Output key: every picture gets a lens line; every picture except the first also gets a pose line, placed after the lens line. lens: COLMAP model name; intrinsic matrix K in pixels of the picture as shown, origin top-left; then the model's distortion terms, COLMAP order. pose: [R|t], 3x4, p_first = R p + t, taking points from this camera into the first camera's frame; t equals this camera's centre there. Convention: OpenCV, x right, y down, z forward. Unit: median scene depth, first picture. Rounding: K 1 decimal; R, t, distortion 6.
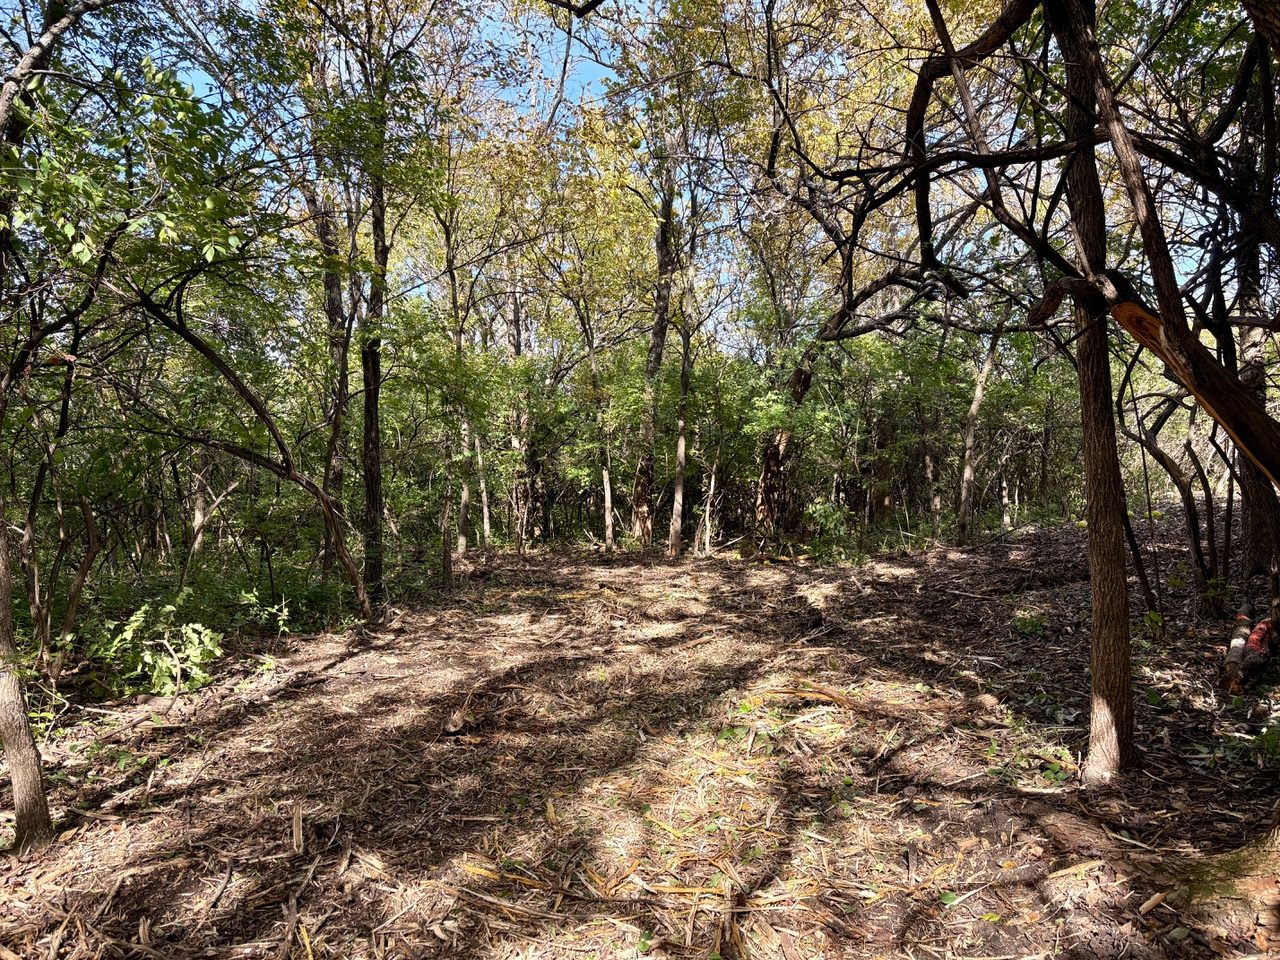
lens RADIAL K [[976.9, 0, 640.0], [0, 976.9, 480.0], [0, 0, 1]] dist [0.004260, 0.000245]
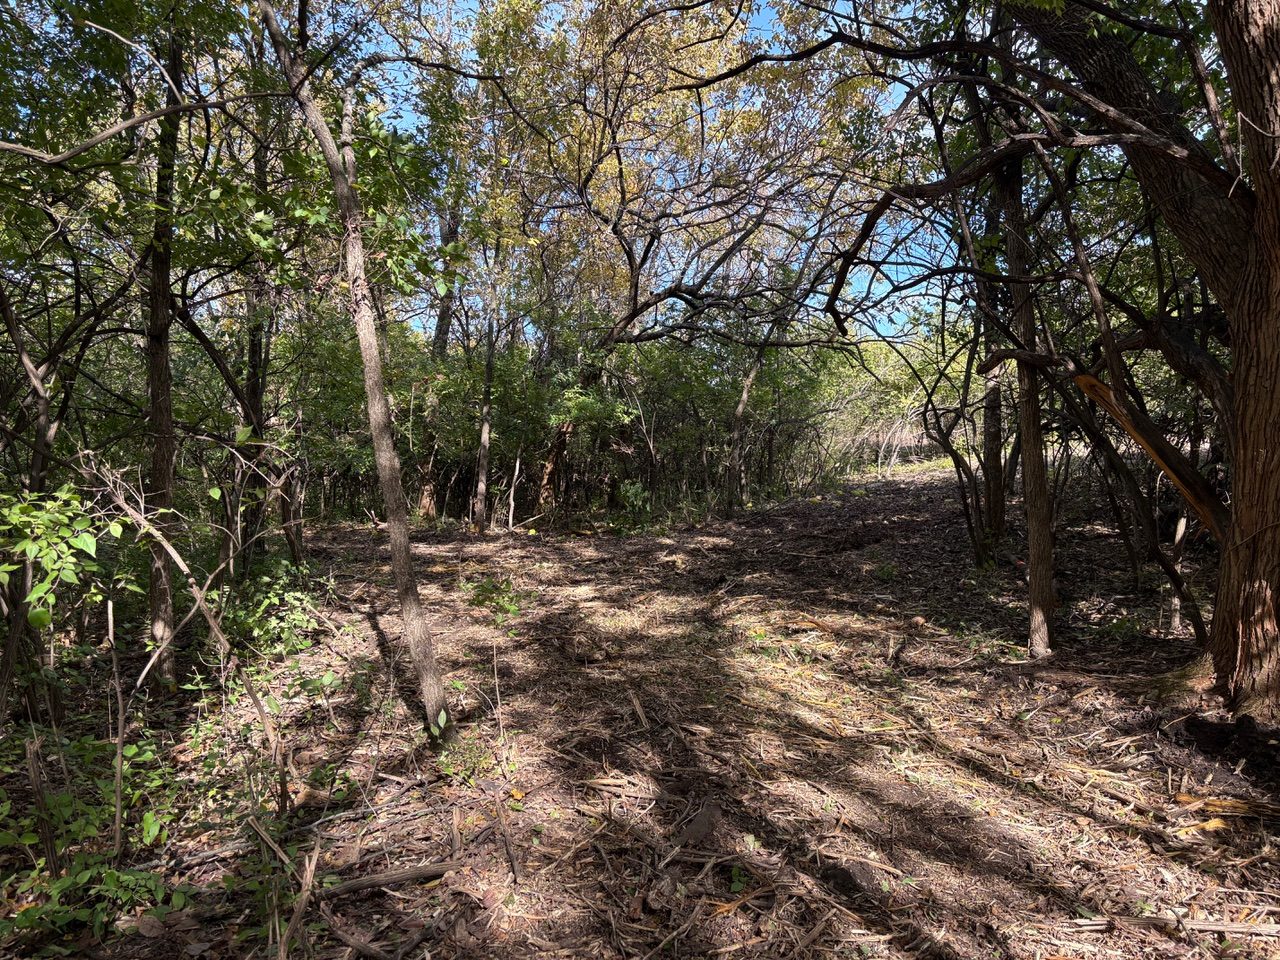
lens RADIAL K [[976.9, 0, 640.0], [0, 976.9, 480.0], [0, 0, 1]] dist [0.004260, 0.000245]
pose [[0.924087, 0.008791, 0.382082, -0.234357], [-0.017715, 0.999646, 0.019843, -0.004572], [-0.381772, -0.025105, 0.923915, -0.080522]]
